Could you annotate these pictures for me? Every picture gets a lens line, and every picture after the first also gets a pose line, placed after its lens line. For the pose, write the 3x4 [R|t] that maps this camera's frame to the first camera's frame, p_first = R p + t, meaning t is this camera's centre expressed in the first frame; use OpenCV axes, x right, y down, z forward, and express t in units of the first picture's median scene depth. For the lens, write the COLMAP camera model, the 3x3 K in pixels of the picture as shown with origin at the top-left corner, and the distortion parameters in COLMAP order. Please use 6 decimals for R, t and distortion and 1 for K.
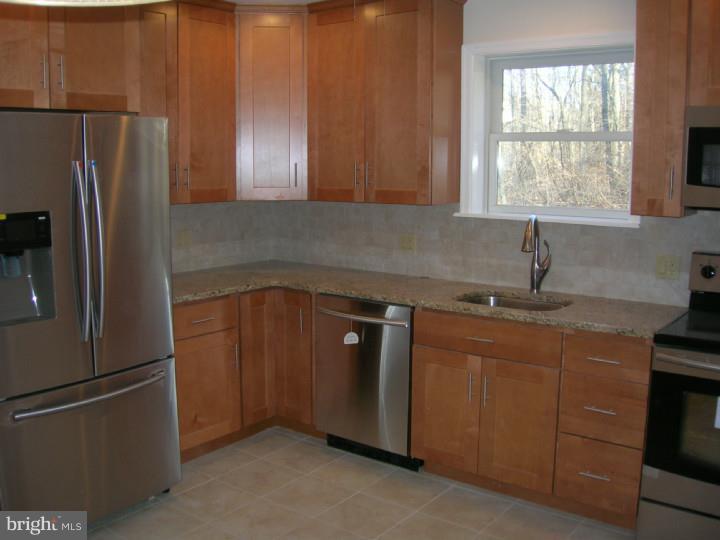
lens RADIAL K [[727.3, 0, 360.0], [0, 727.3, 270.0], [0, 0, 1]] dist [-0.218737, 0.135446]
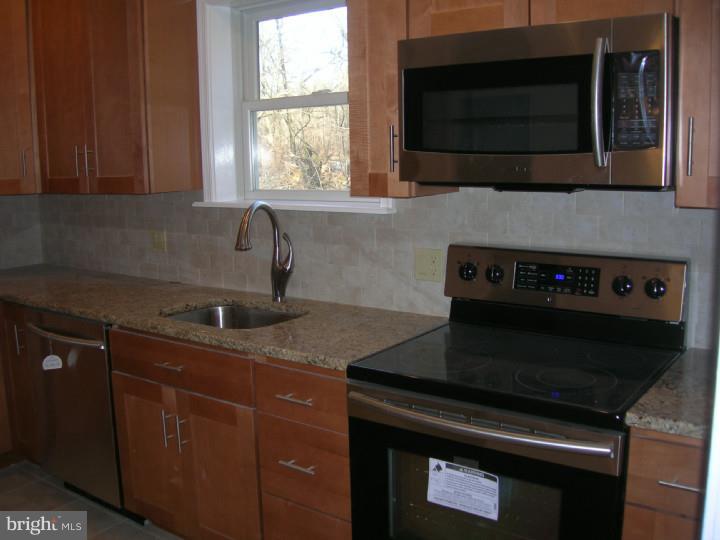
lens RADIAL K [[727.3, 0, 360.0], [0, 727.3, 270.0], [0, 0, 1]] dist [-0.218737, 0.135446]
pose [[0.999151, -0.028272, 0.029975, 0.311956], [0.027872, 0.999518, 0.013668, -0.010068], [-0.030347, -0.012821, 0.999457, 0.211146]]
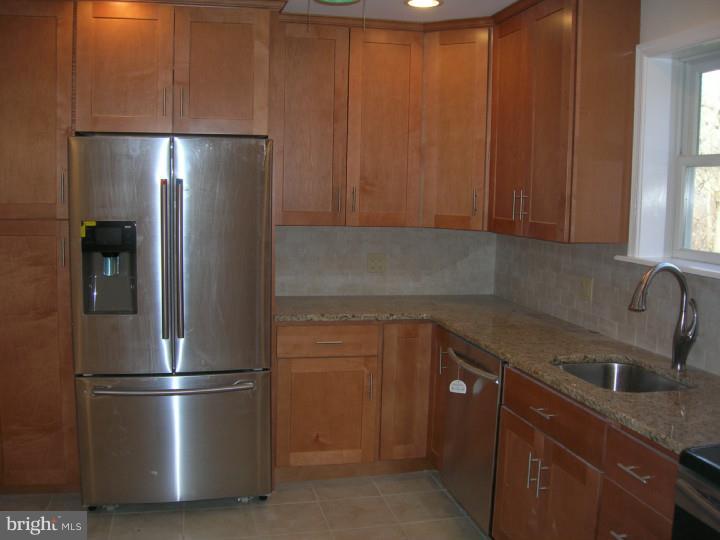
lens RADIAL K [[727.3, 0, 360.0], [0, 727.3, 270.0], [0, 0, 1]] dist [-0.218737, 0.135446]
pose [[0.776374, 0.083588, -0.624705, 0.432786], [-0.112301, 0.993652, -0.006612, -0.027827], [0.620187, 0.075289, 0.780833, 0.230369]]
